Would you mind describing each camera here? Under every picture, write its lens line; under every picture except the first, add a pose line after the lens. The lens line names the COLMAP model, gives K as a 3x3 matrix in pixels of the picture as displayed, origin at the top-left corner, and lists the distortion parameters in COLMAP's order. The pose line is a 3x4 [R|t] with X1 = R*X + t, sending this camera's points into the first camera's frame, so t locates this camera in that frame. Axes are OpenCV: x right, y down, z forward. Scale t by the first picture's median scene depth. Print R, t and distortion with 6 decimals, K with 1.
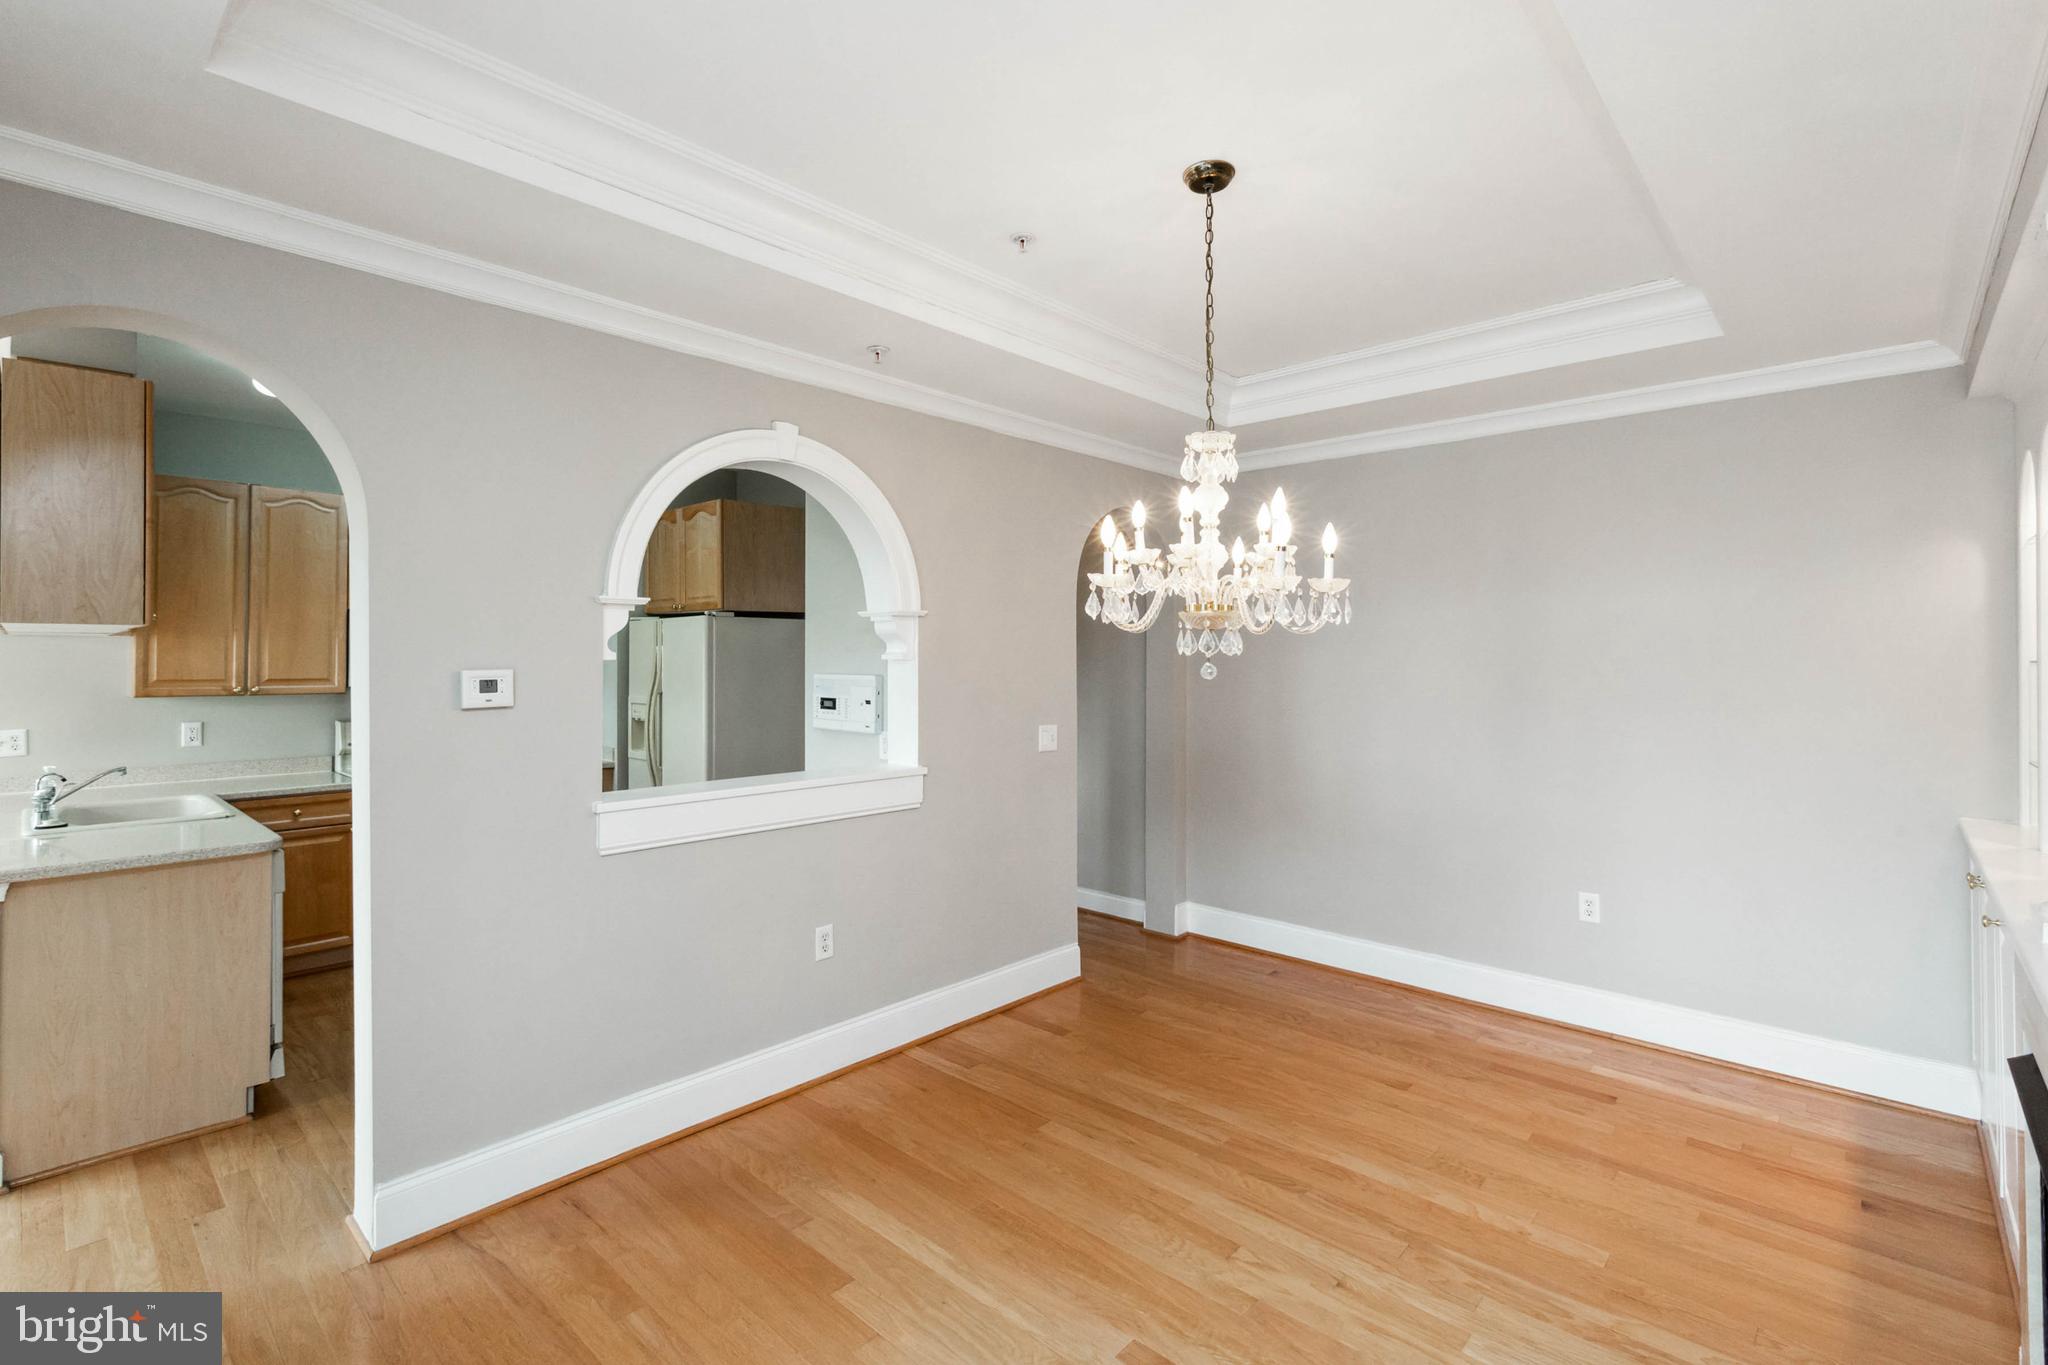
lens RADIAL K [[914.5, 0, 1009.8], [0, 914.5, 658.7], [0, 0, 1]] dist [-0.005025, -0.000458]
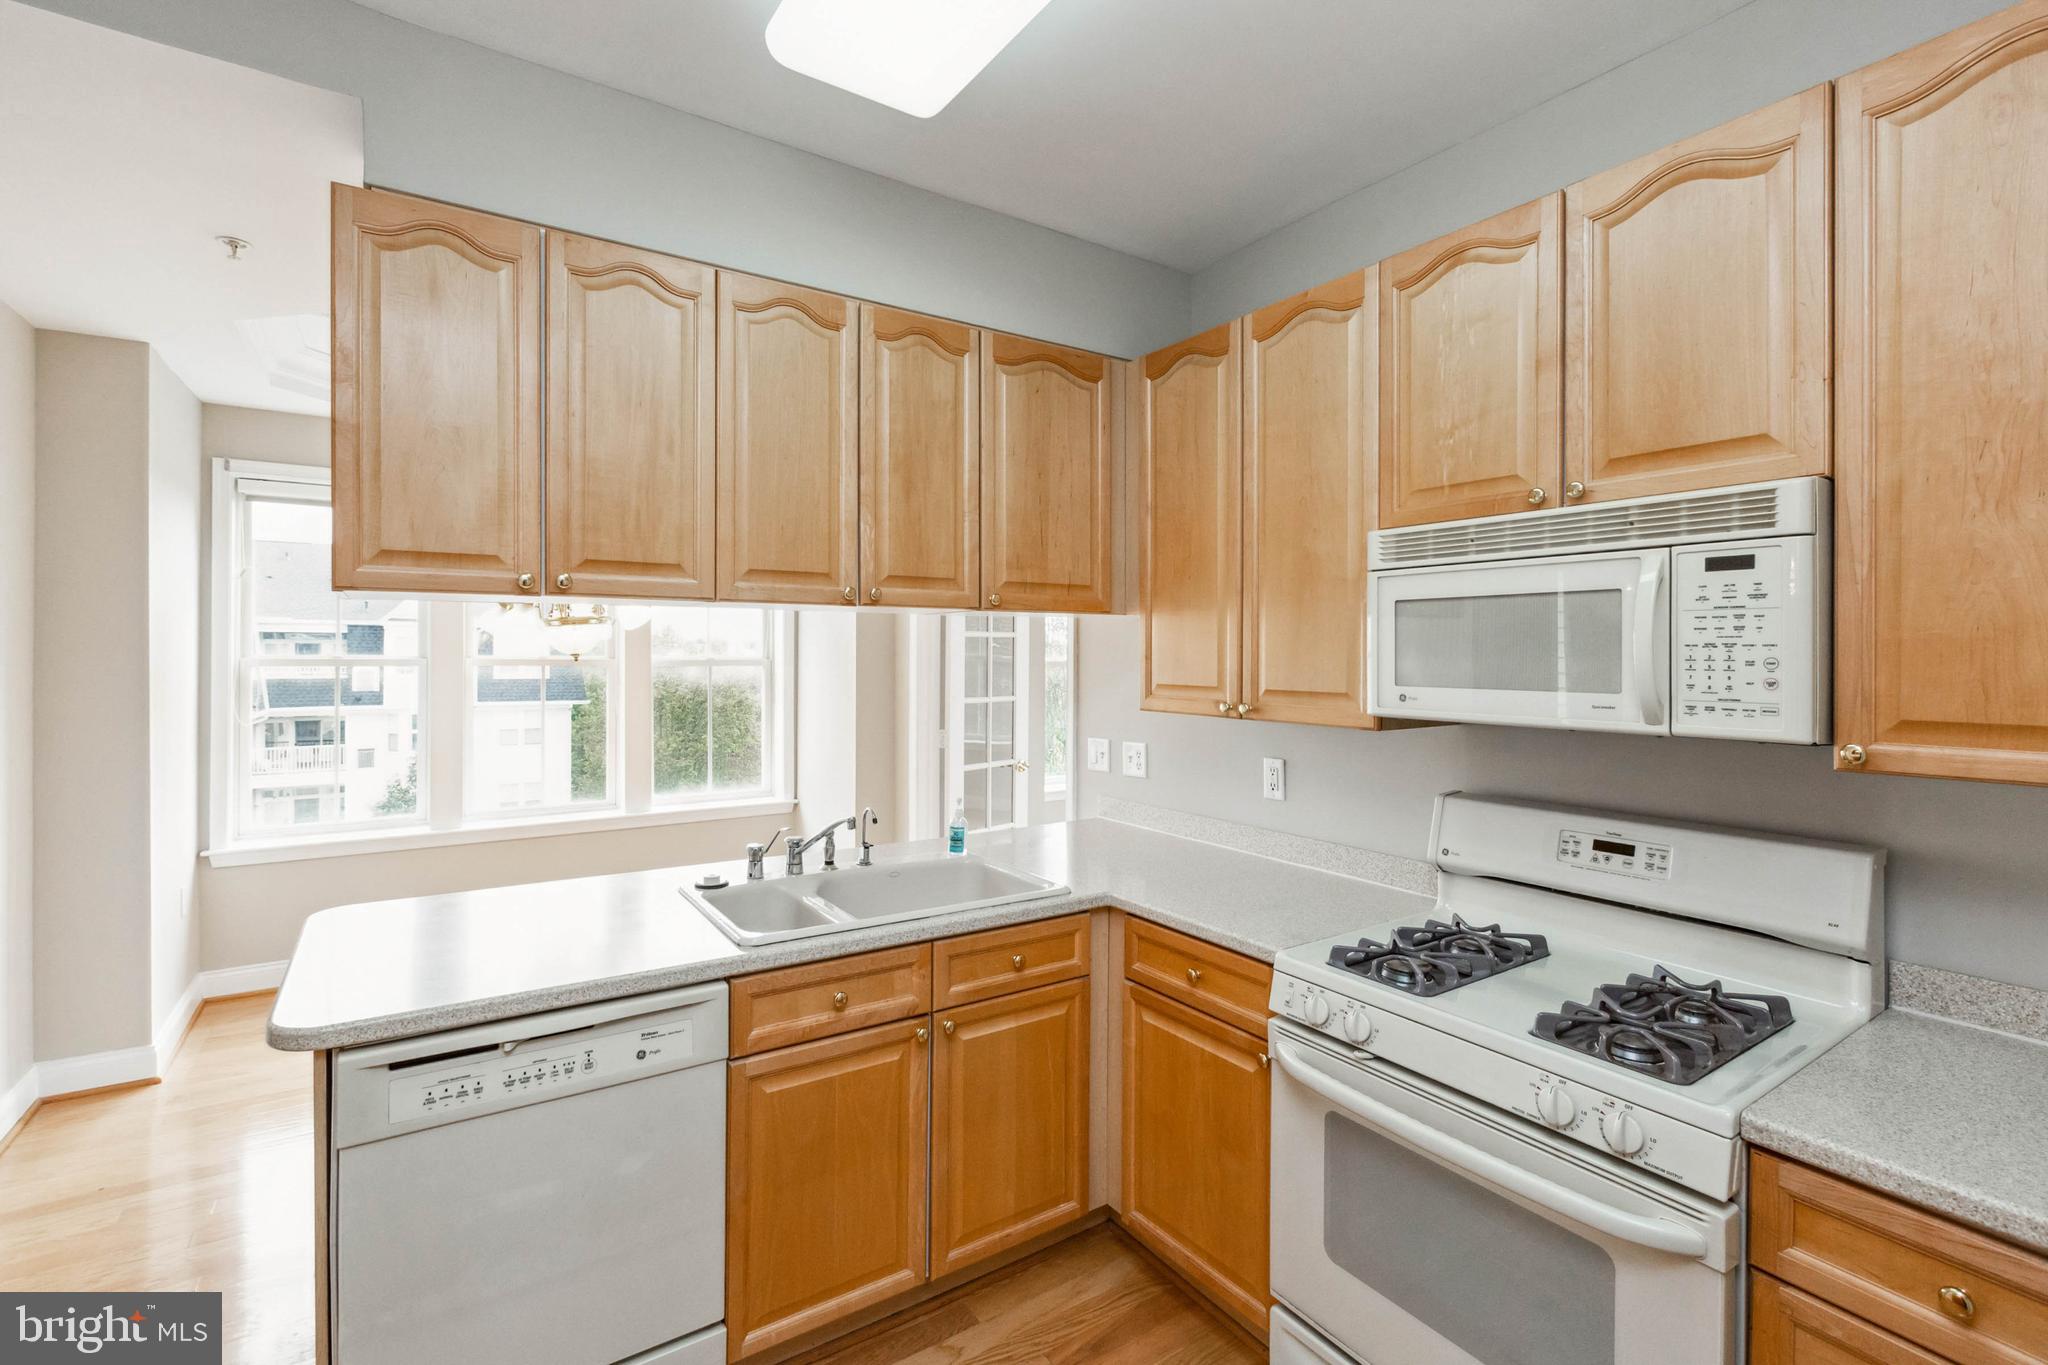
lens RADIAL K [[922.4, 0, 1028.3], [0, 922.4, 649.1], [0, 0, 1]] dist [-0.000953, -0.000254]
pose [[-0.223522, -0.003784, -0.974692, -0.354116], [-0.001109, 0.999993, -0.003627, 0.002256], [0.974698, 0.000270, -0.223524, 1.228539]]
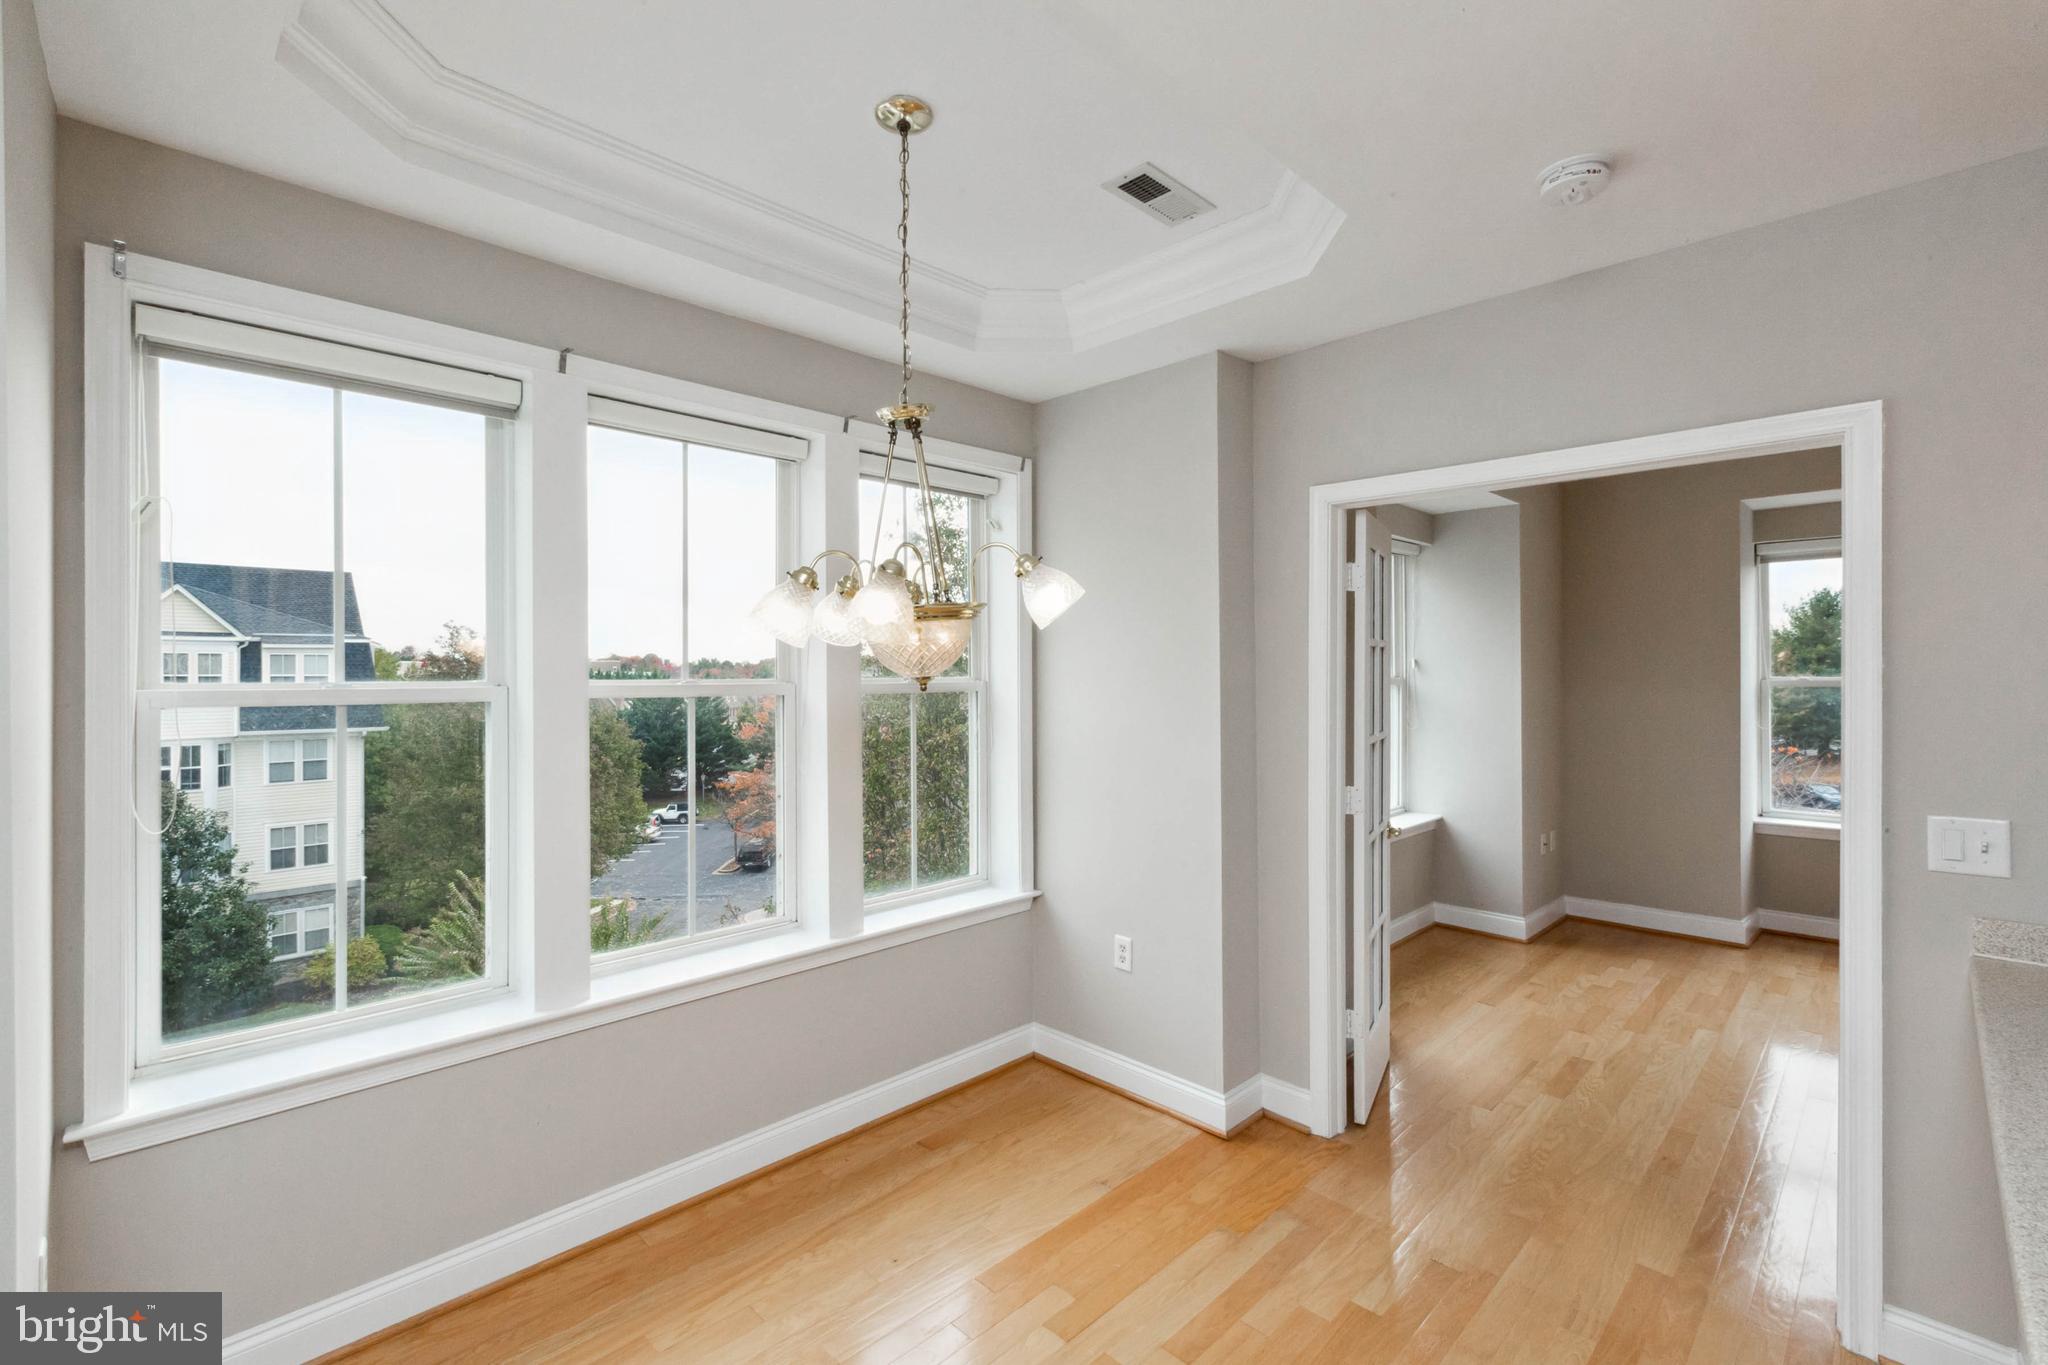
lens RADIAL K [[910.6, 0, 1023.3], [0, 910.6, 667.4], [0, 0, 1]] dist [0.001647, 0.000386]
pose [[-0.034080, 0.000656, -0.999419, -0.734853], [0.005359, 0.999986, 0.000474, -0.000947], [0.999405, -0.005339, -0.034083, 0.556095]]
